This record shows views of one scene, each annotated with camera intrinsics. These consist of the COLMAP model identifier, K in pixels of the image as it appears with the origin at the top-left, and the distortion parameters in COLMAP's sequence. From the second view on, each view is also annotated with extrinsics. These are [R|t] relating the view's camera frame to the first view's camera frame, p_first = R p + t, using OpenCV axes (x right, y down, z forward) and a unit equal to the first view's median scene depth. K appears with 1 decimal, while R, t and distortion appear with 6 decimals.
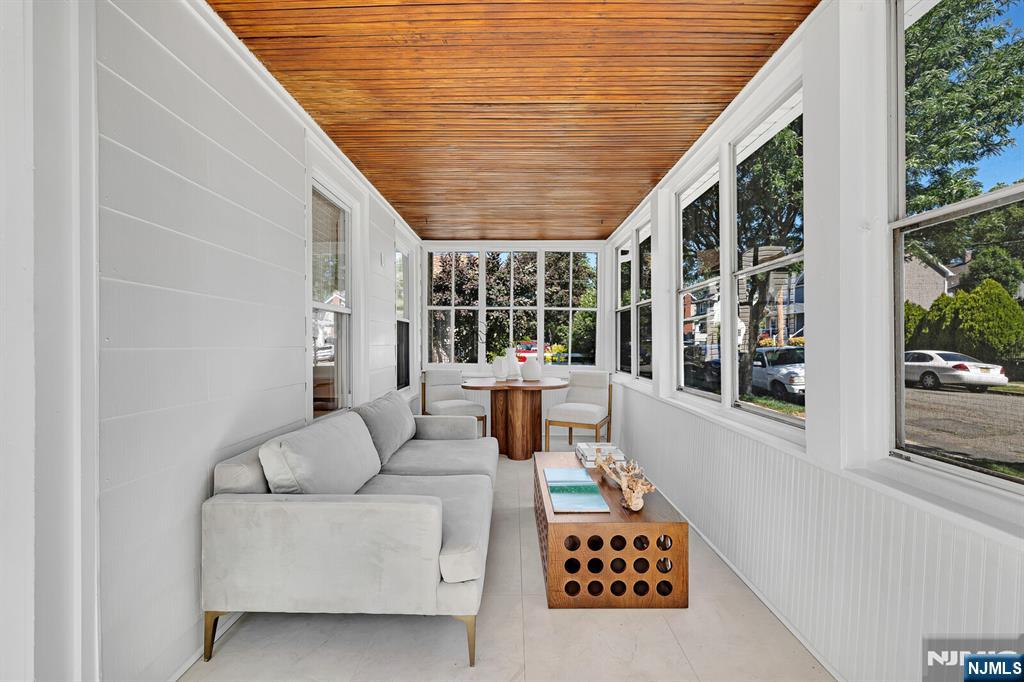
lens RADIAL K [[441.5, 0, 512.3], [0, 441.5, 346.6], [0, 0, 1]] dist [-0.000519, -0.000073]
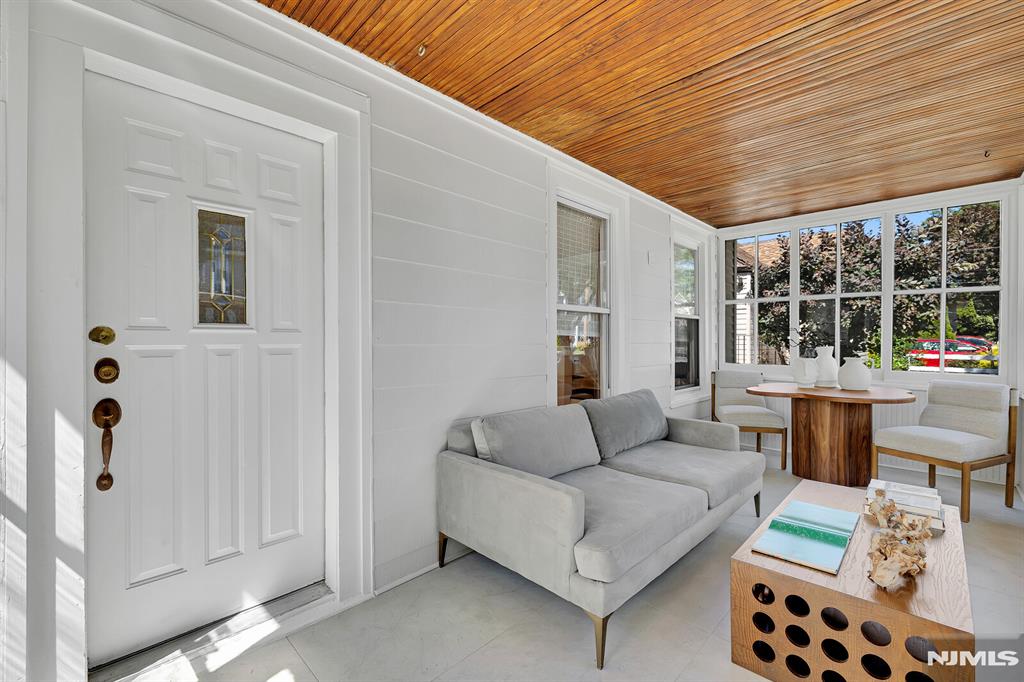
lens RADIAL K [[441.5, 0, 512.3], [0, 441.5, 346.6], [0, 0, 1]] dist [-0.000519, -0.000073]
pose [[0.721176, 0.008532, -0.692699, 0.271082], [-0.004109, 0.999959, 0.008039, -0.002717], [0.692739, -0.002951, 0.721182, 0.088727]]
